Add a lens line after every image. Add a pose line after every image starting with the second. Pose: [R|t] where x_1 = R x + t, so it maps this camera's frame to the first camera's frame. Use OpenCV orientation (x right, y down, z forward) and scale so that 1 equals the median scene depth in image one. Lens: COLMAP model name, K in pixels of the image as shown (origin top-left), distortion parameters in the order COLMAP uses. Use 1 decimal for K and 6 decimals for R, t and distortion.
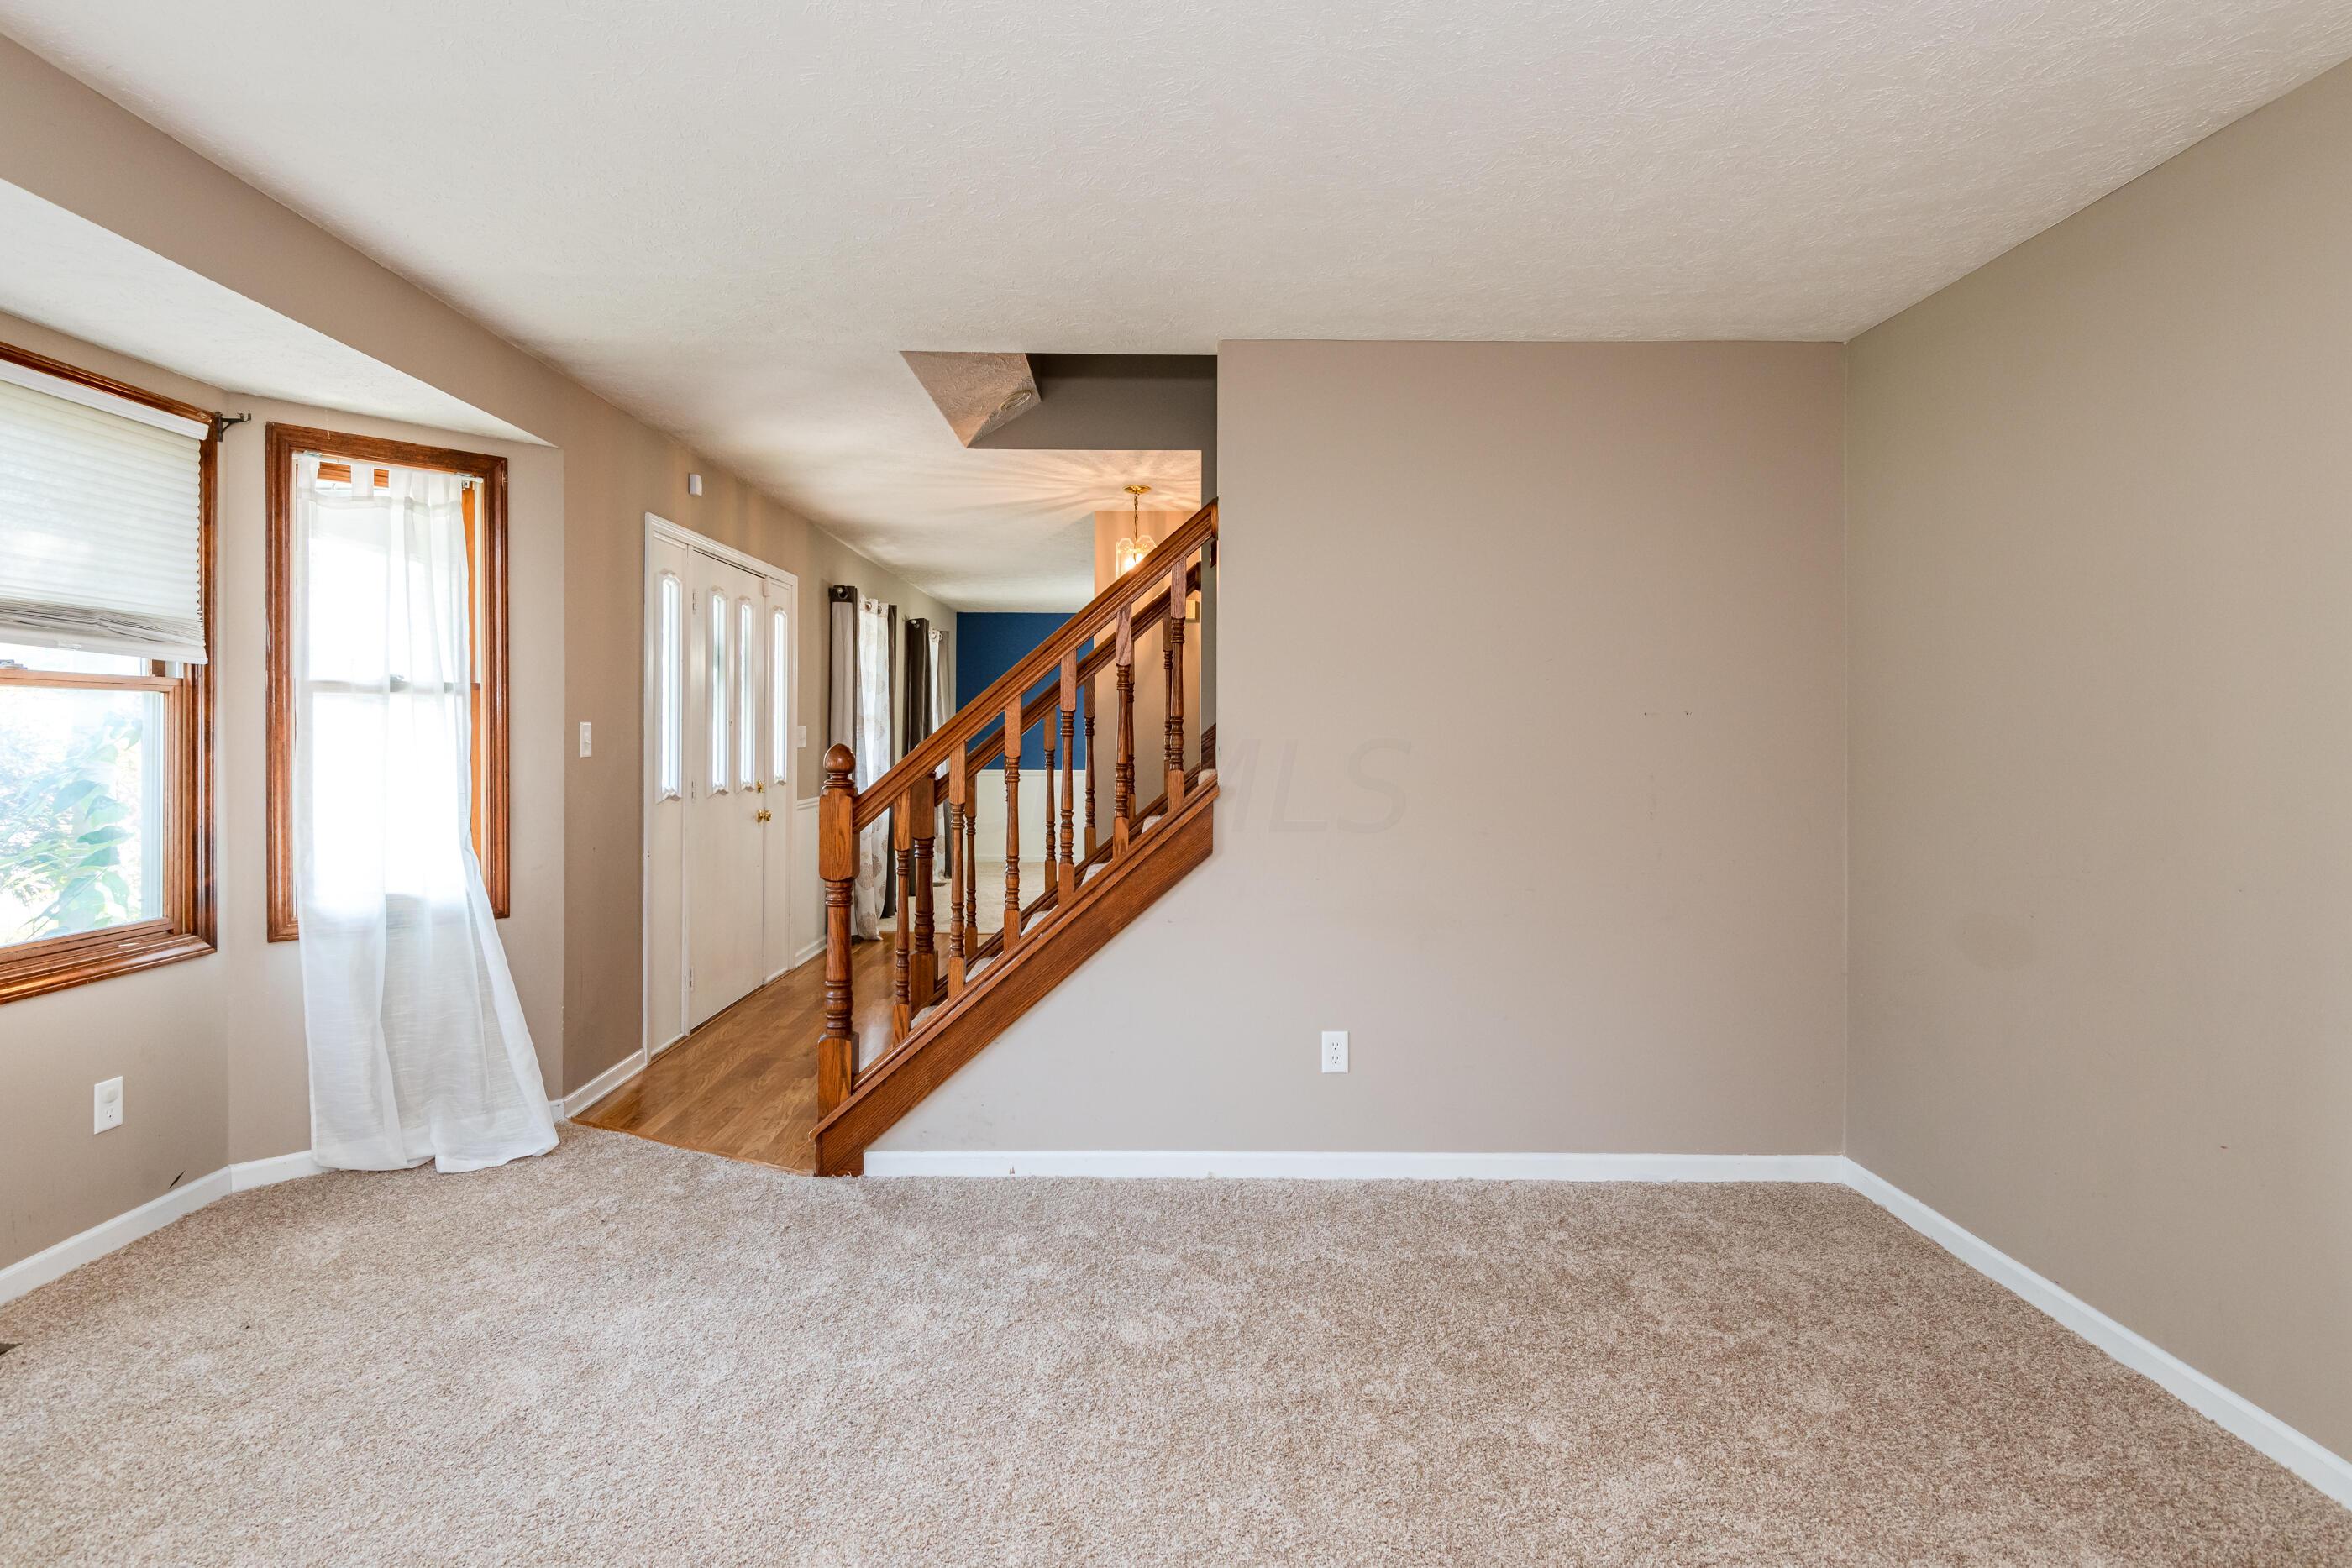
lens RADIAL K [[1155.6, 0, 1175.0], [0, 1155.6, 741.3], [0, 0, 1]] dist [0.024207, -0.019049]
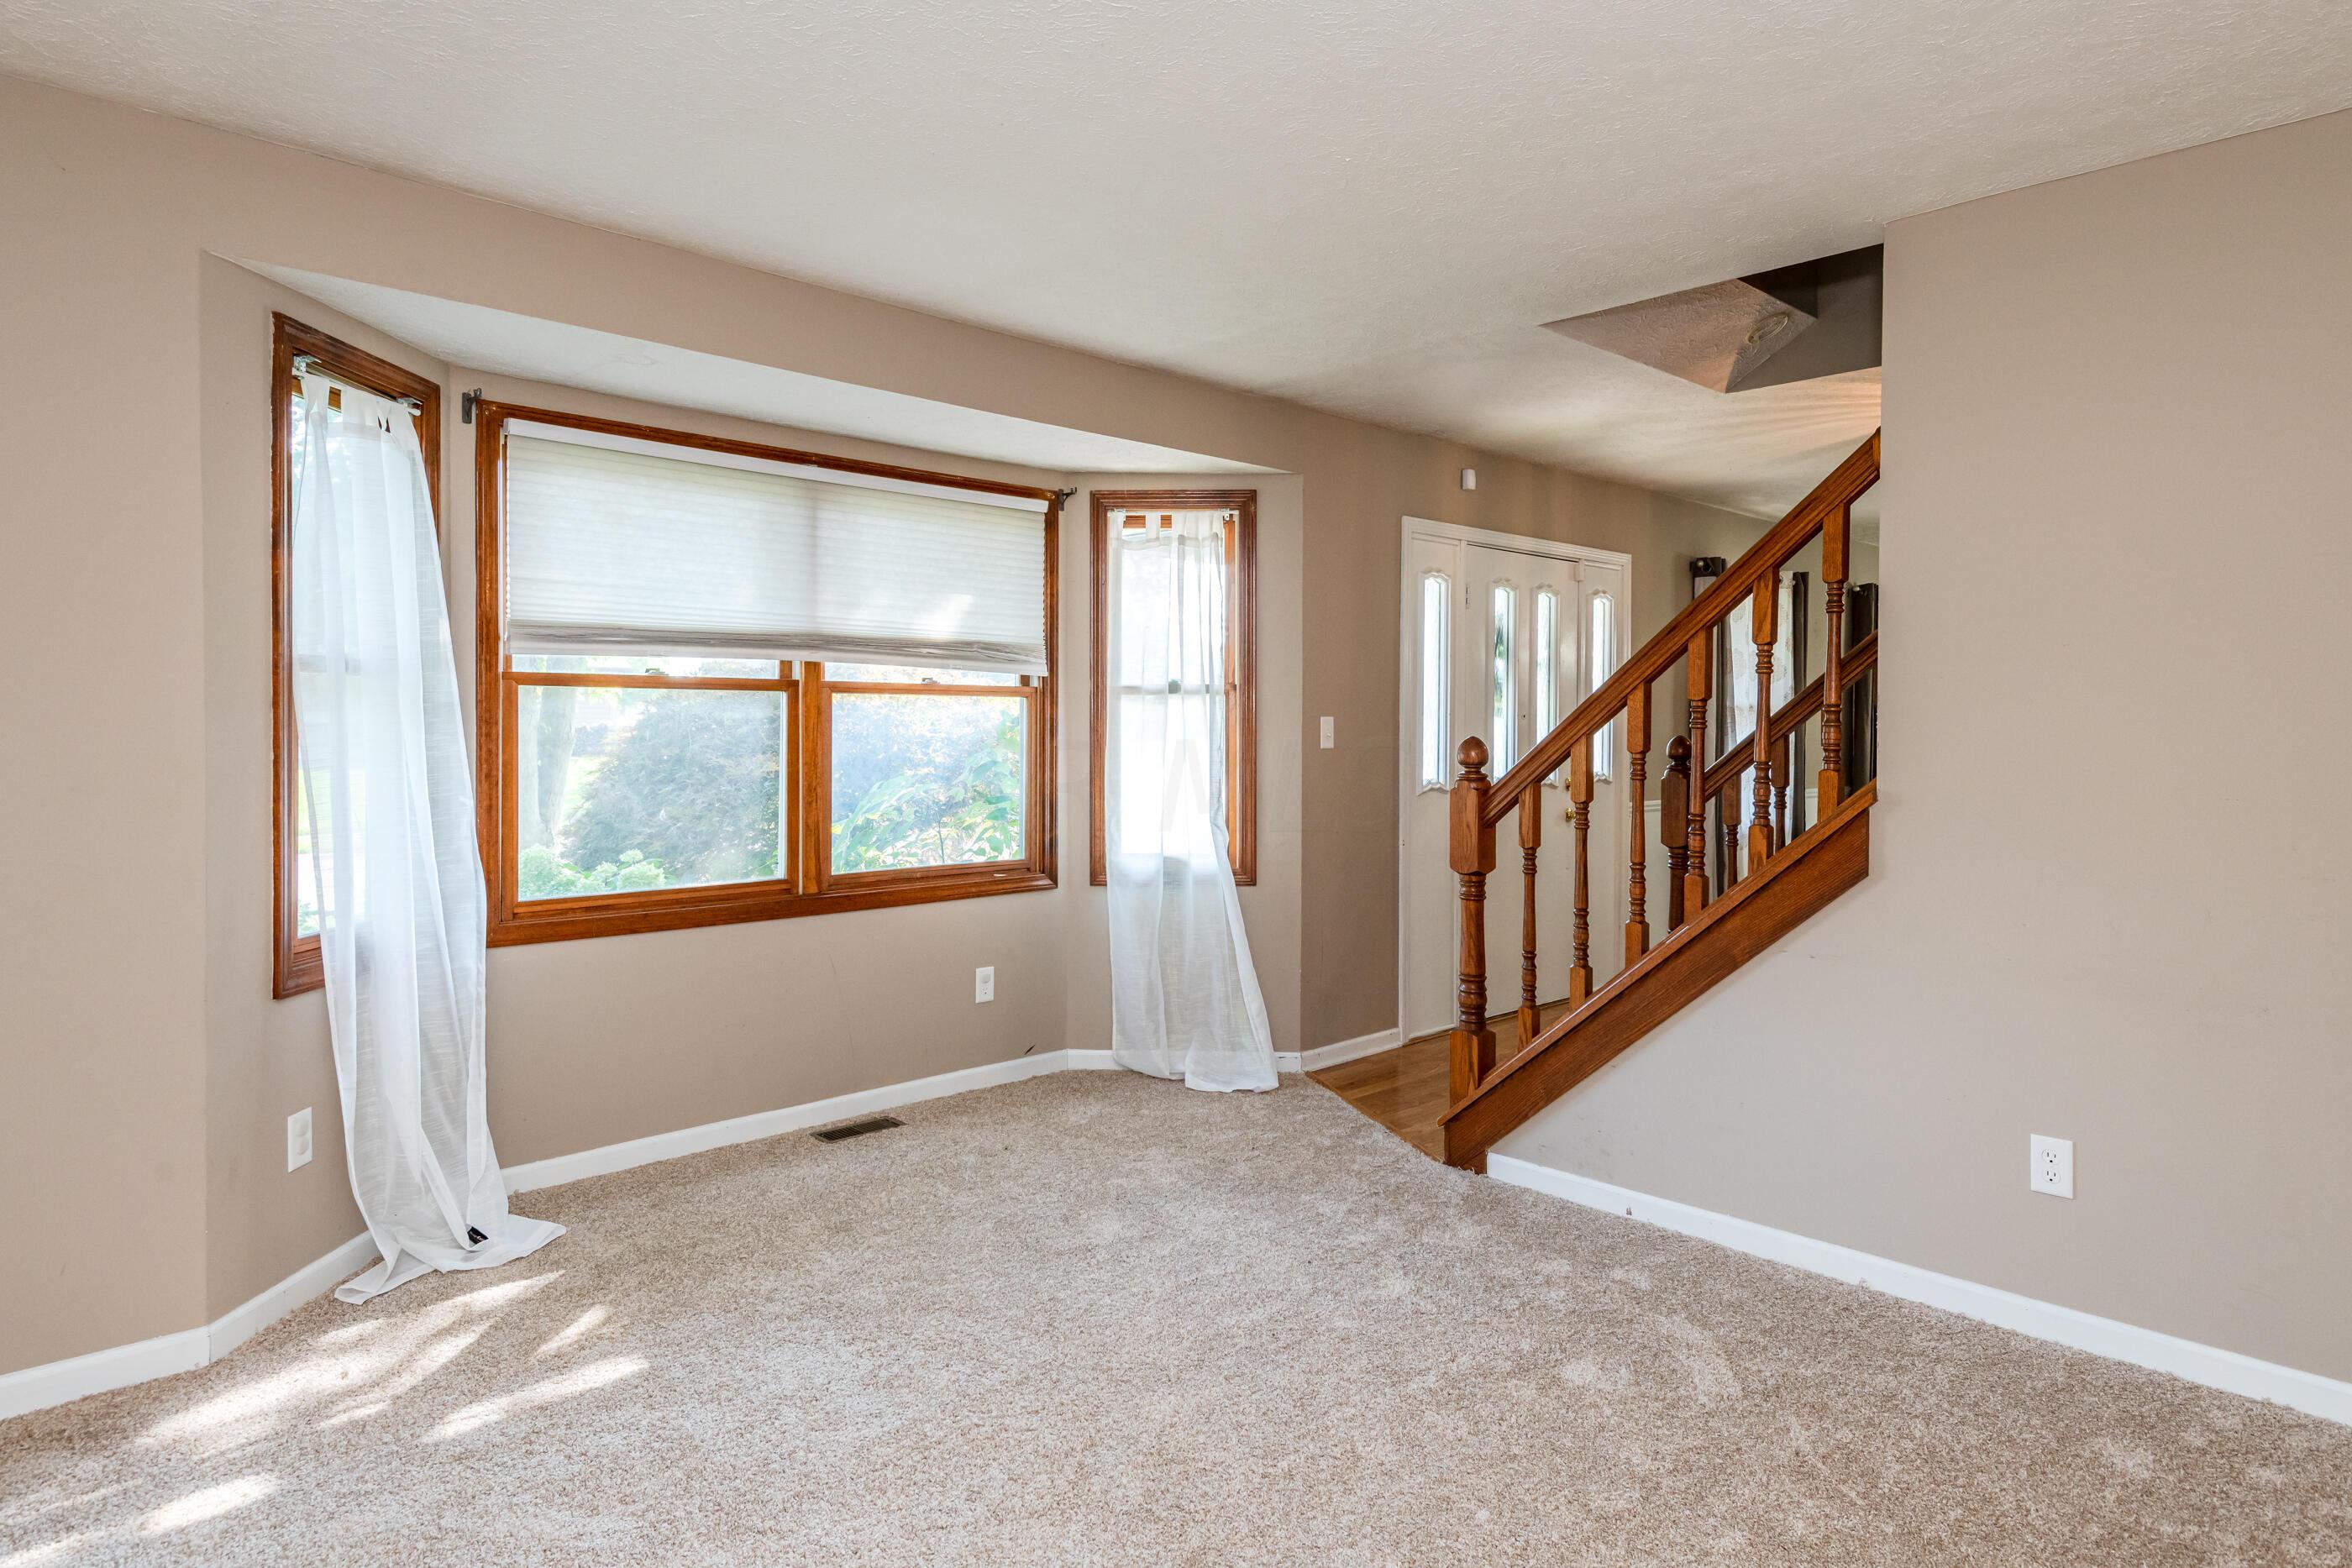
lens RADIAL K [[1355.4, 0, 1169.7], [0, 1355.4, 742.5], [0, 0, 1]] dist [0.060439, -0.045706]
pose [[0.686674, 0.006685, -0.726935, 0.387648], [-0.005385, 0.999977, 0.004109, 0.003767], [0.726946, 0.001093, 0.686694, 0.008710]]
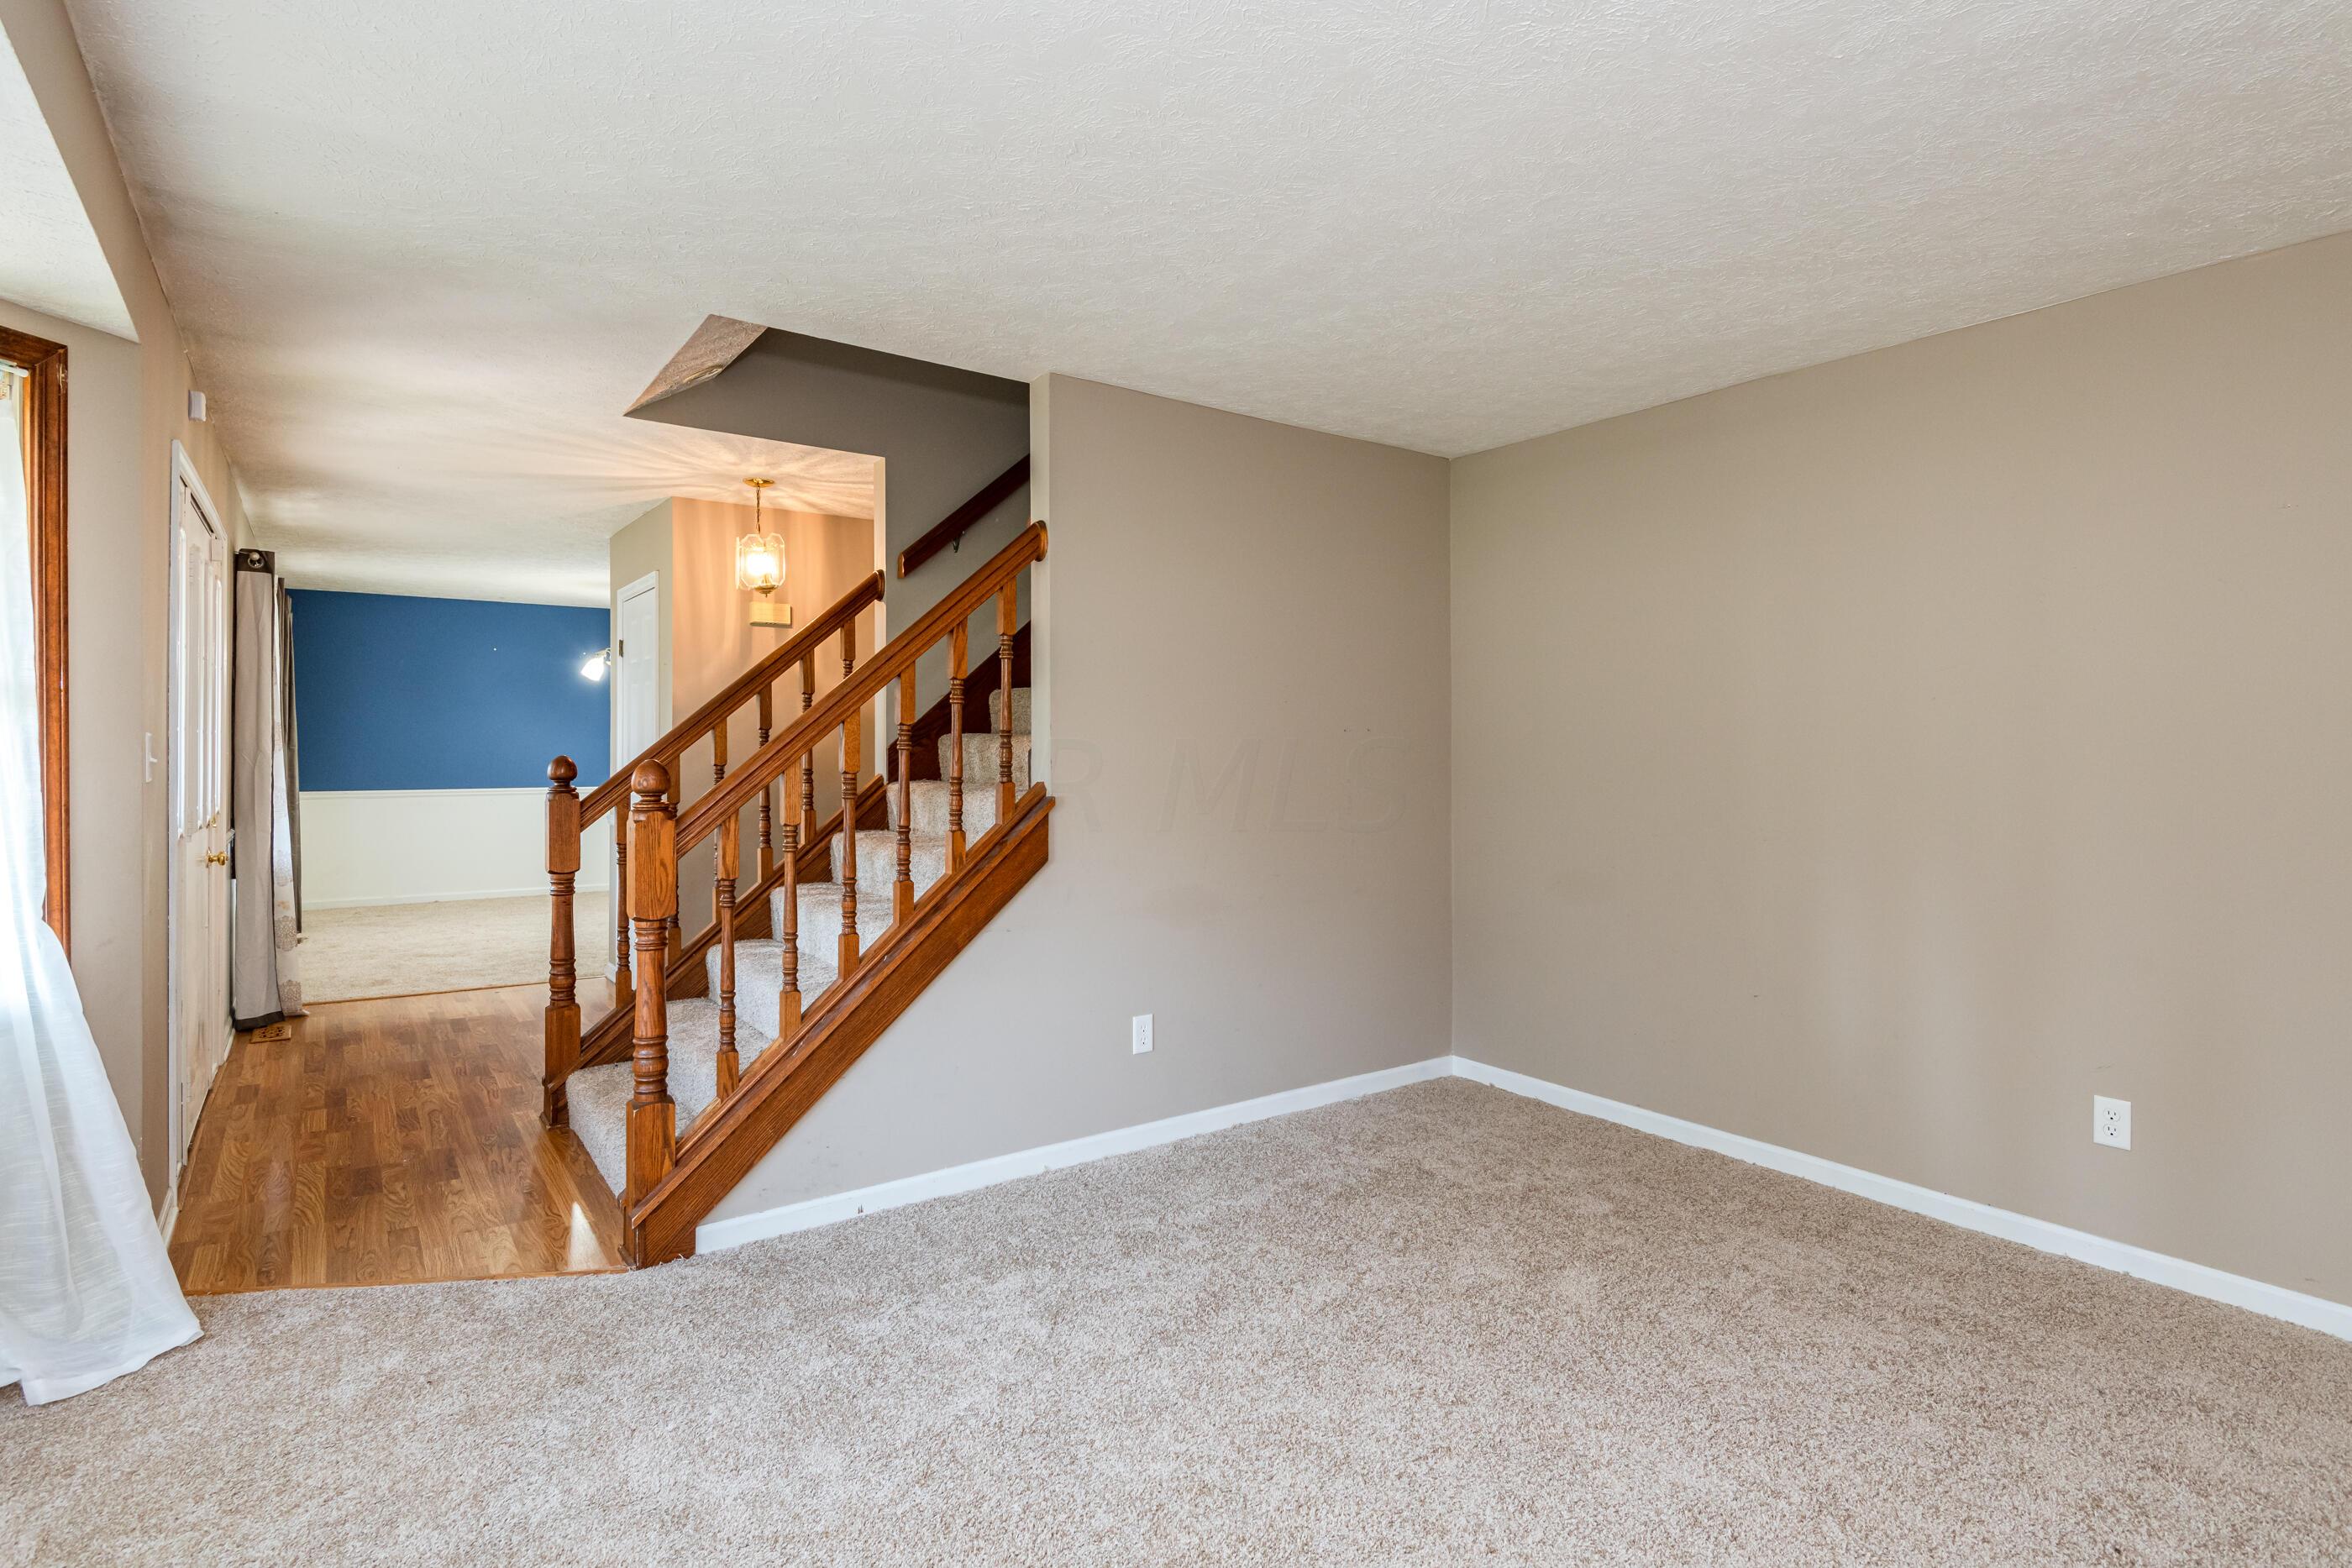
lens RADIAL K [[1148.6, 0, 1171.8], [0, 1148.6, 754.1], [0, 0, 1]] dist [0.037794, -0.038252]
pose [[0.818459, -0.005765, 0.574536, -0.474089], [0.003823, 0.999982, 0.004588, -0.004608], [-0.574552, -0.001559, 0.818466, 0.082559]]
